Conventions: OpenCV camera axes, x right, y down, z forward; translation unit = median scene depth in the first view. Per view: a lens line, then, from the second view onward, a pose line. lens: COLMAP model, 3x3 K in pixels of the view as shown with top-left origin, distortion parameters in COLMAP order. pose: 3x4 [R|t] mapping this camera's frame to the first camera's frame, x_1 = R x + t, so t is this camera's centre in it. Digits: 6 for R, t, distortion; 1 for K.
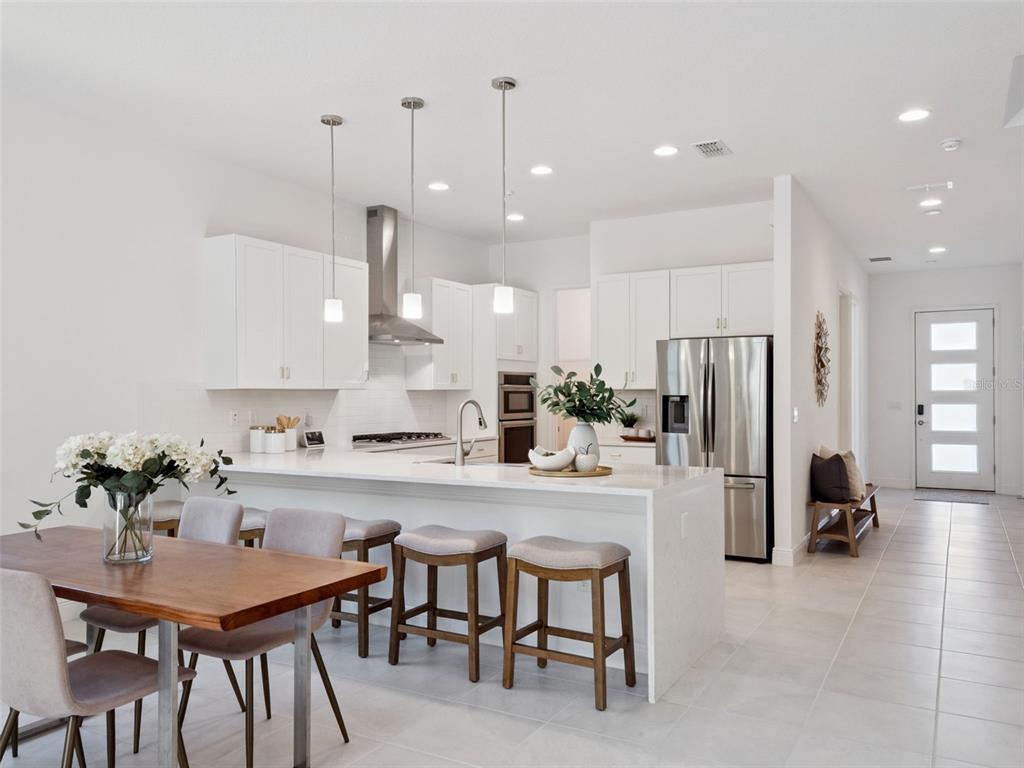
lens RADIAL K [[786.1, 0, 512.0], [0, 786.1, 384.0], [0, 0, 1]] dist [0.038473, -0.008091]
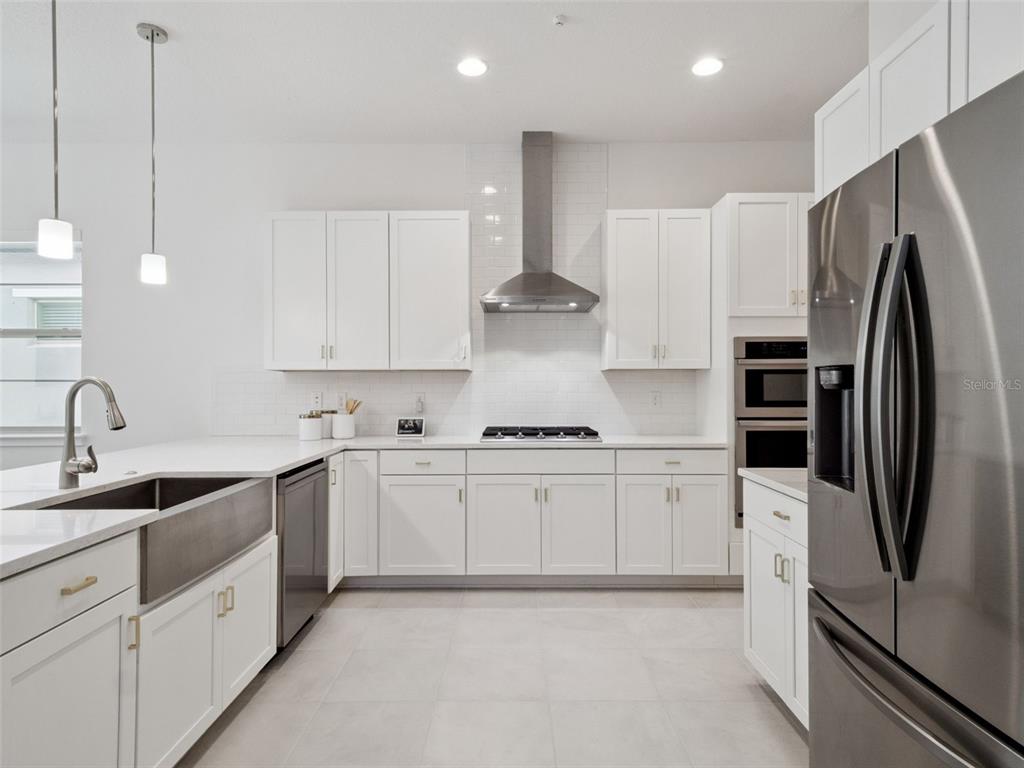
lens RADIAL K [[508.7, 0, 512.0], [0, 508.7, 384.0], [0, 0, 1]] dist [0.022831, -0.020061]
pose [[0.490048, 0.005153, -0.871680, 0.409747], [0.009982, 0.999884, 0.011522, 0.022834], [0.871638, -0.014348, 0.489940, 1.108483]]
